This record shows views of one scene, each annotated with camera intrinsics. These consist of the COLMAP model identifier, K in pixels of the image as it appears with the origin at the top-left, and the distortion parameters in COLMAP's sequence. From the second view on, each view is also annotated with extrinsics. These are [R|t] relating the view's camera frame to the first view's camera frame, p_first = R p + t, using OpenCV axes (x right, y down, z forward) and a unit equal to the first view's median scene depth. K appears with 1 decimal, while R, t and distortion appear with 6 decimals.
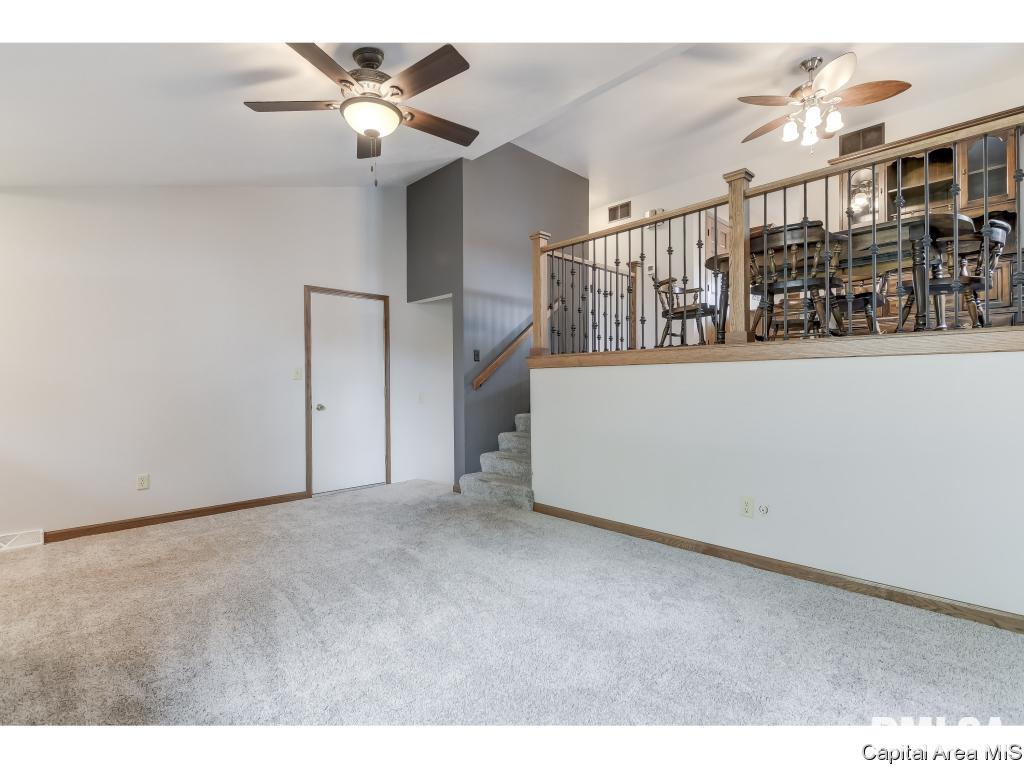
lens RADIAL K [[487.9, 0, 506.0], [0, 487.9, 382.7], [0, 0, 1]] dist [-0.001041, -0.000647]
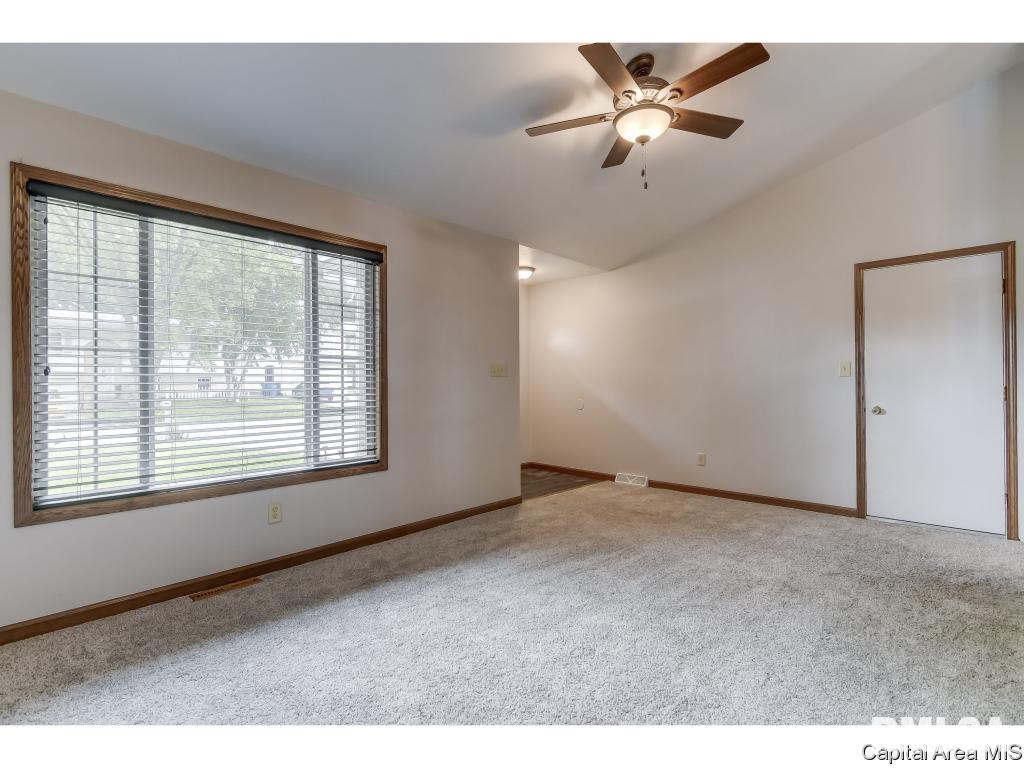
lens RADIAL K [[487.9, 0, 506.0], [0, 487.9, 382.7], [0, 0, 1]] dist [-0.001041, -0.000647]
pose [[0.049320, 0.008739, -0.998745, 0.569242], [0.008223, 0.999924, 0.009155, -0.011425], [0.998749, -0.008665, 0.049244, 0.506105]]
